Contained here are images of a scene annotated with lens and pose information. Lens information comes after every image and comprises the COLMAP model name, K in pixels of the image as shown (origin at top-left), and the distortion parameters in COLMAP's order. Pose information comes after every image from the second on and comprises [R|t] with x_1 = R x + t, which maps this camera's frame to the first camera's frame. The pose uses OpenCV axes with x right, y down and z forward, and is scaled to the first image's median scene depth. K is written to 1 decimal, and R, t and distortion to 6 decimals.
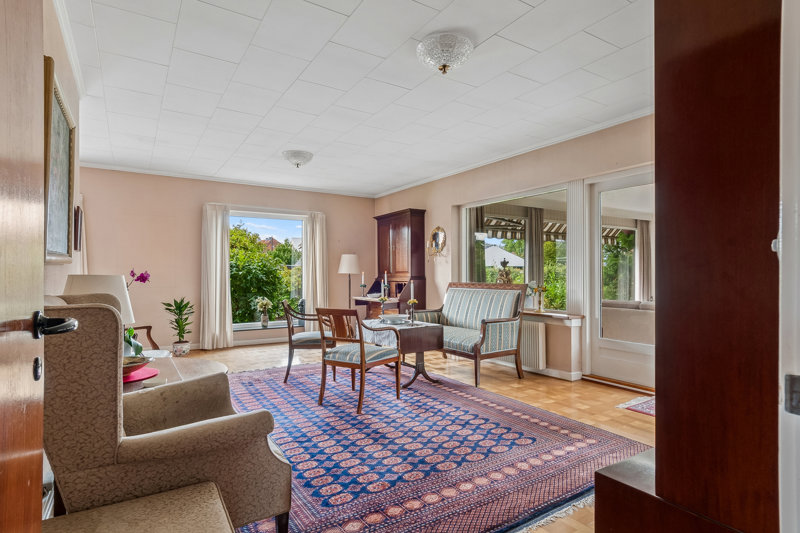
lens RADIAL K [[426.8, 0, 400.0], [0, 426.8, 266.5], [0, 0, 1]] dist [0.000805, -0.001734]
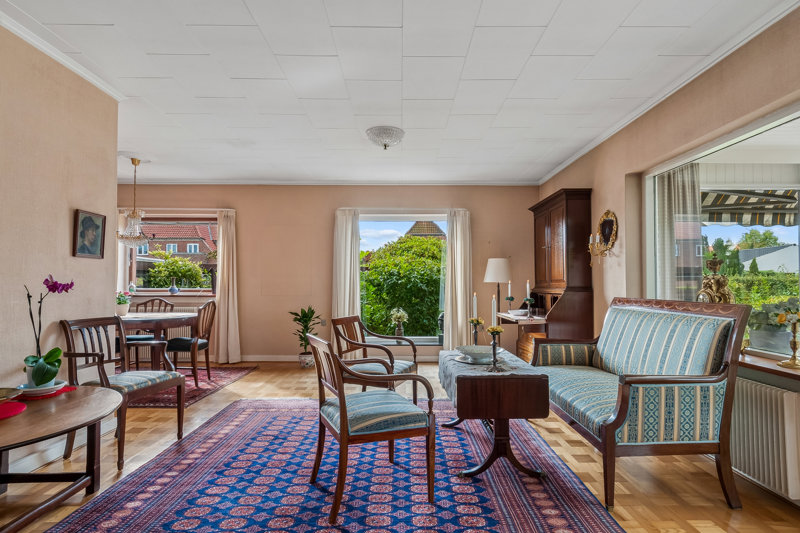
lens RADIAL K [[410.0, 0, 402.2], [0, 410.0, 271.2], [0, 0, 1]] dist [-0.002033, -0.001041]
pose [[0.849894, -0.013923, -0.526770, 0.163418], [0.008235, 0.999880, -0.013142, 0.005053], [0.526890, 0.006831, 0.849906, 0.325765]]
